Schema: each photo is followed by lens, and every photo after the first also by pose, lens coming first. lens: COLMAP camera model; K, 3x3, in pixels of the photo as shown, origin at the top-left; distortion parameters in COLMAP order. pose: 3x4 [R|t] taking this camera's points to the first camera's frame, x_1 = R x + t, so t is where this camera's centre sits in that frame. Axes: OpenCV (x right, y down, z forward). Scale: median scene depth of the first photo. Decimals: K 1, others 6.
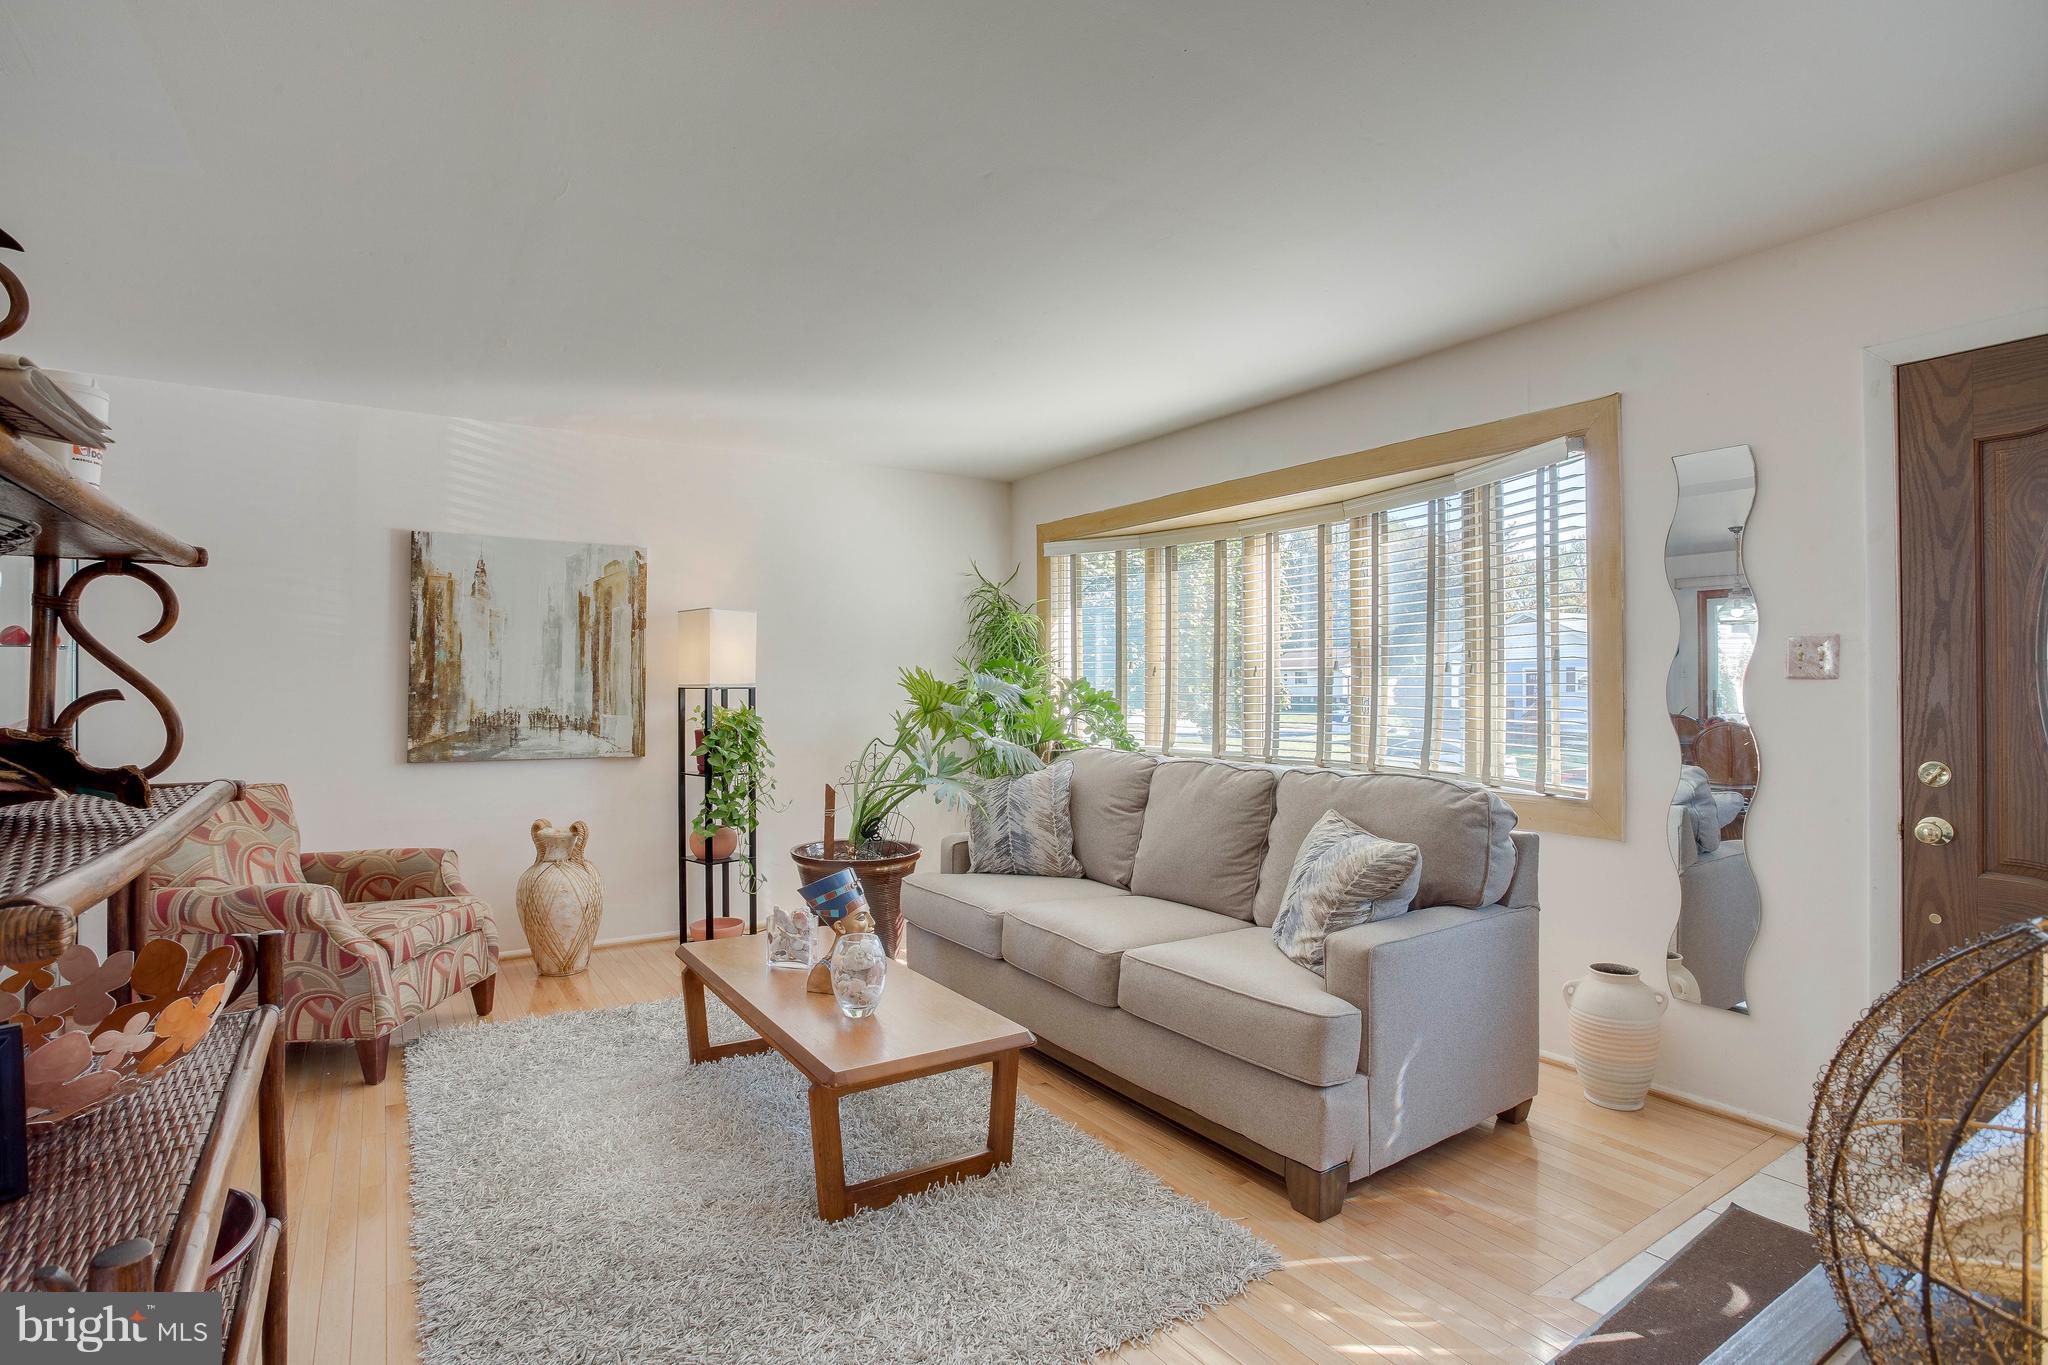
lens RADIAL K [[997.8, 0, 1014.8], [0, 997.8, 671.3], [0, 0, 1]] dist [-0.068593, 0.027499]
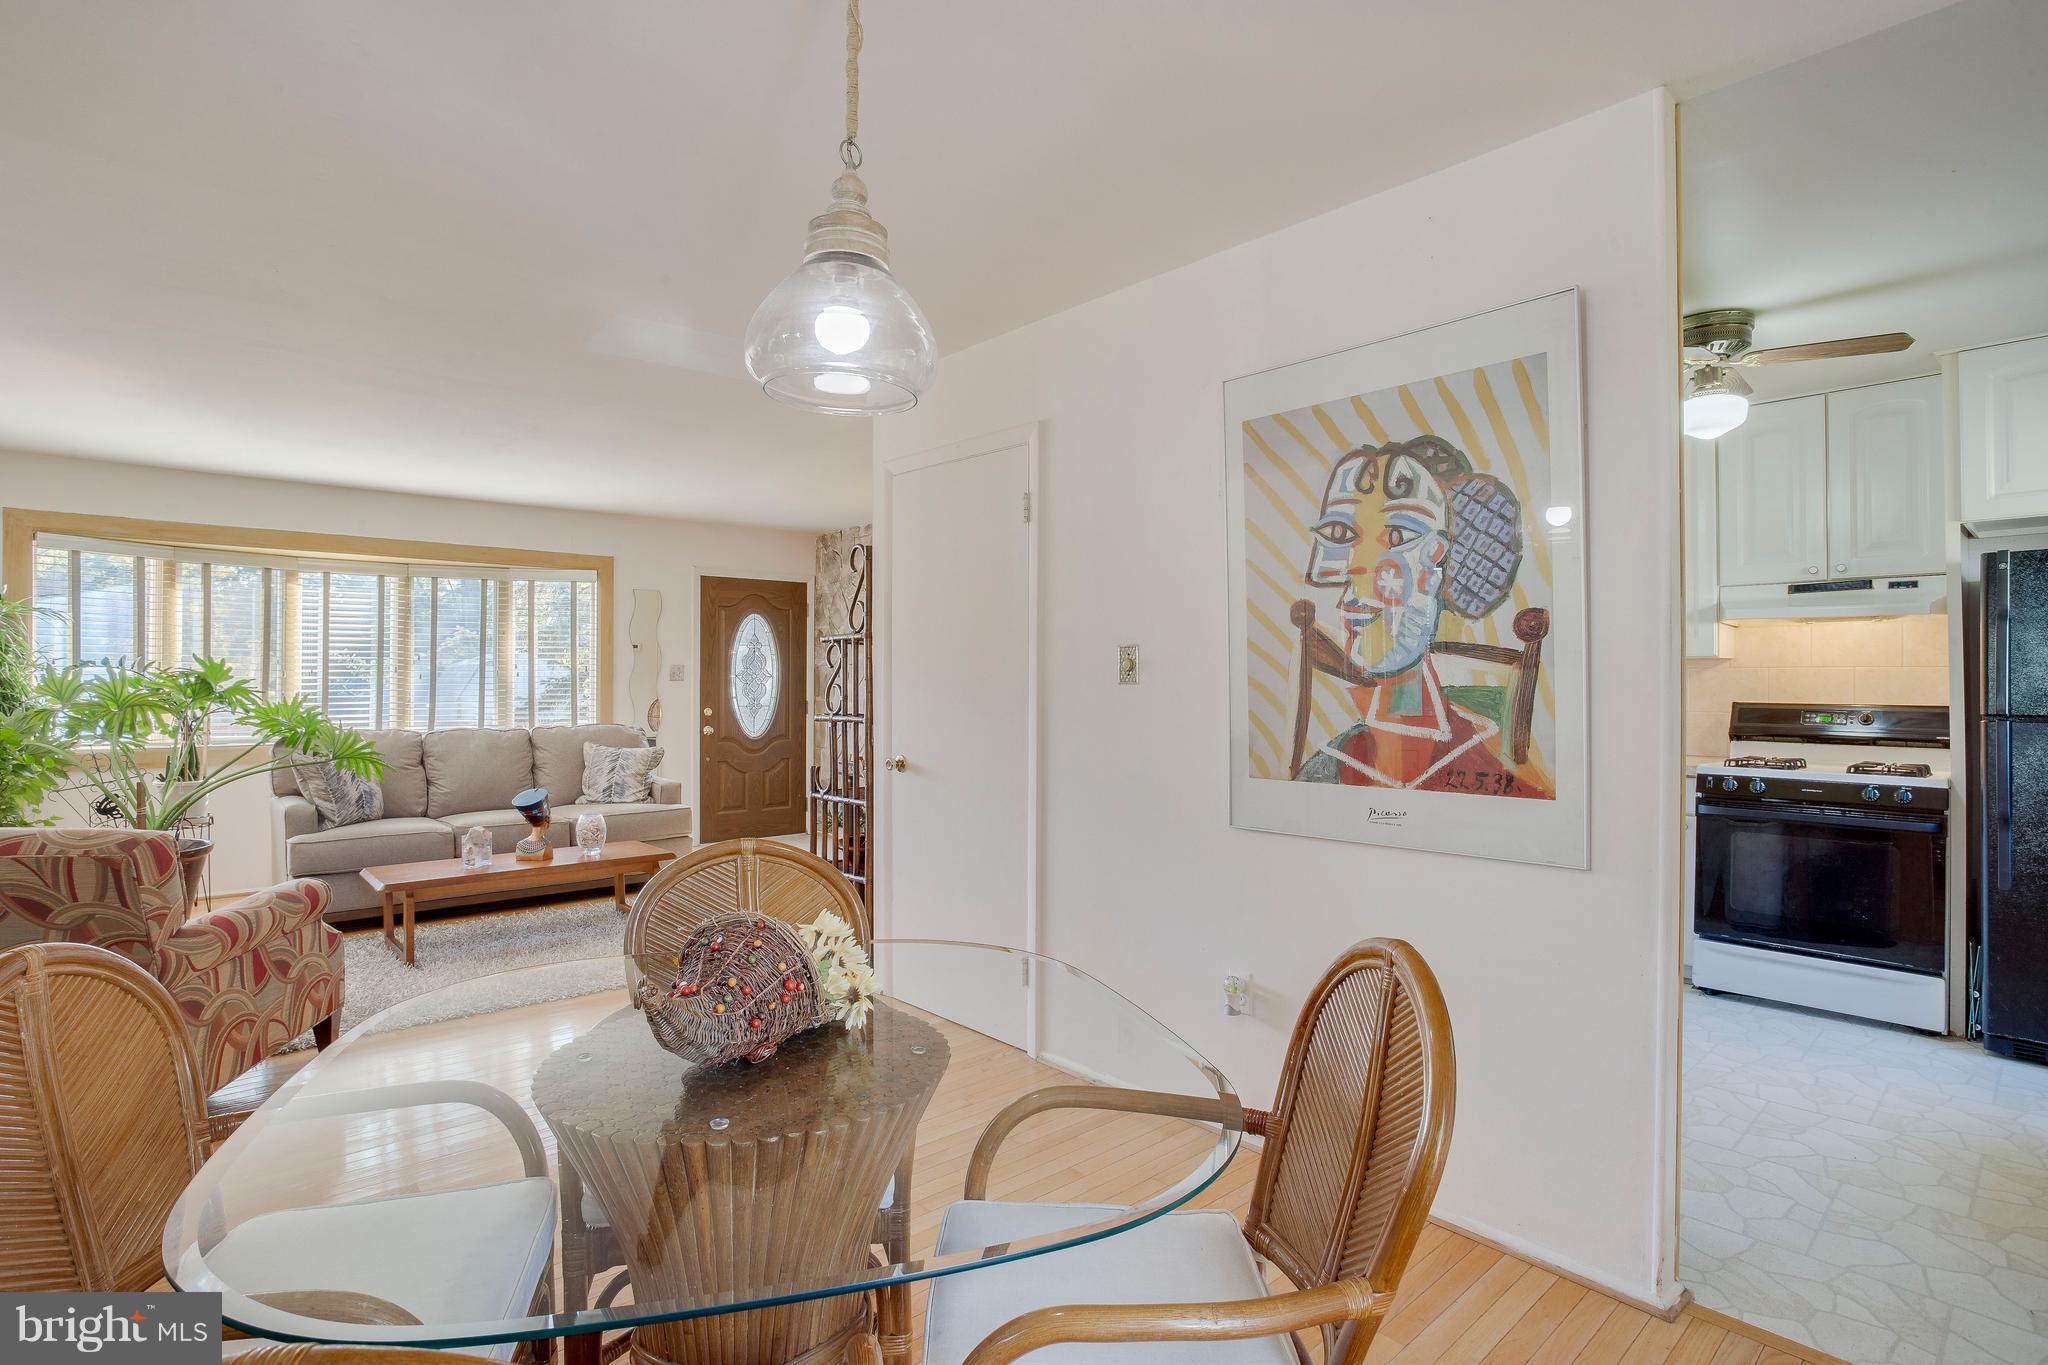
lens RADIAL K [[997.8, 0, 1015.3], [0, 997.8, 676.6], [0, 0, 1]] dist [-0.068593, 0.027499]
pose [[-0.159704, 0.006337, 0.987145, -1.294902], [-0.009577, 0.999922, -0.007969, 0.005635], [-0.987119, -0.010727, -0.159630, 0.295576]]
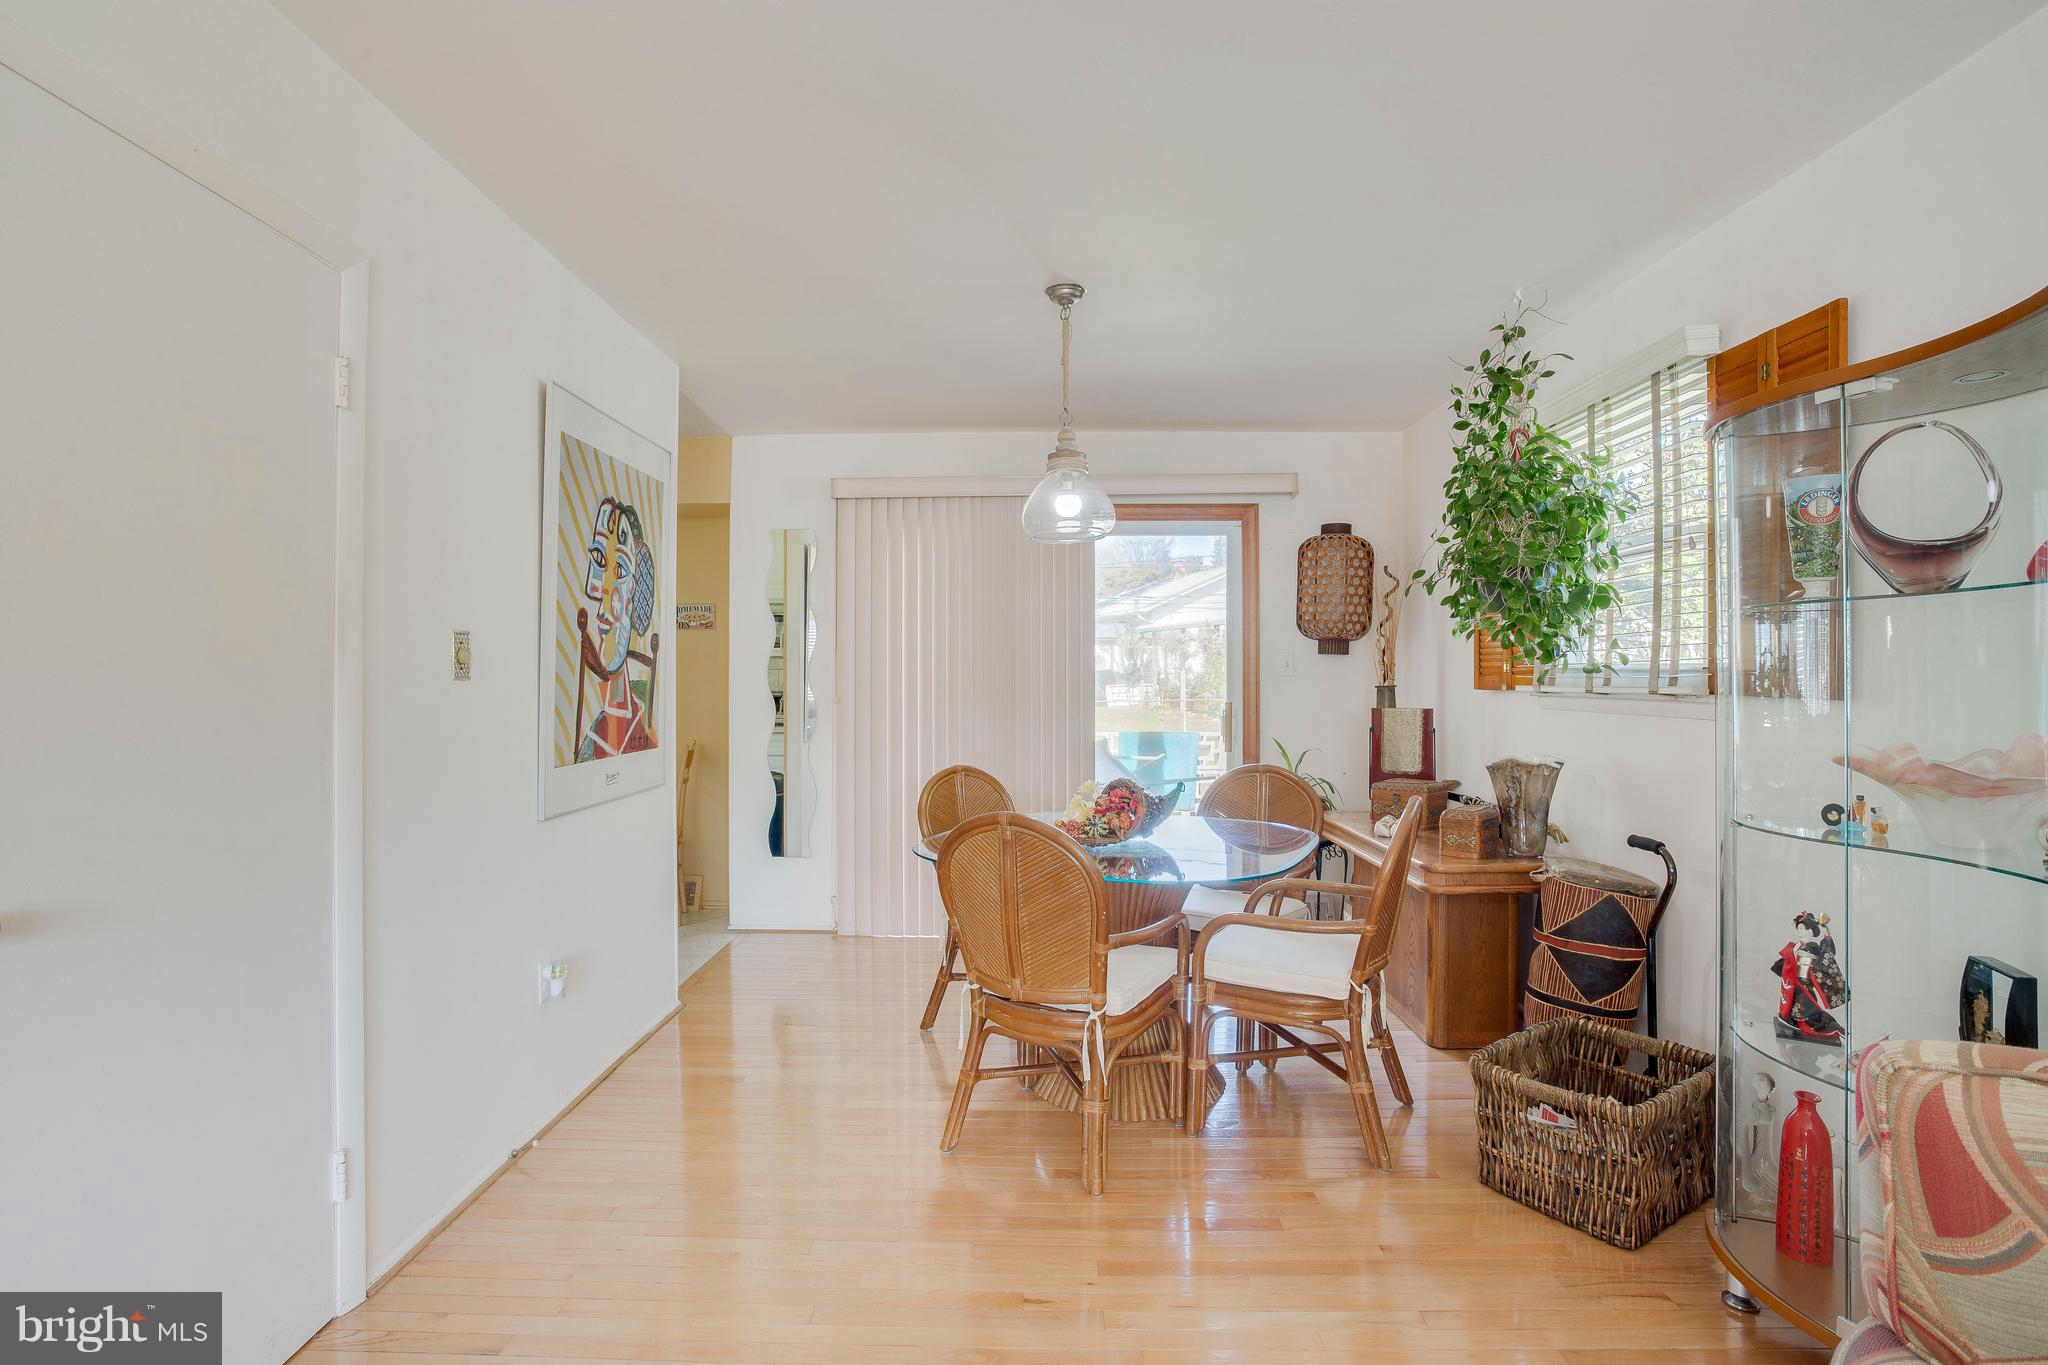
lens RADIAL K [[997.8, 0, 1004.9], [0, 997.8, 677.0], [0, 0, 1]] dist [-0.068593, 0.027499]
pose [[-0.565308, 0.000701, -0.824880, -0.342555], [0.010520, 0.999924, -0.006359, 0.009337], [0.824813, -0.012272, -0.565272, 0.660536]]
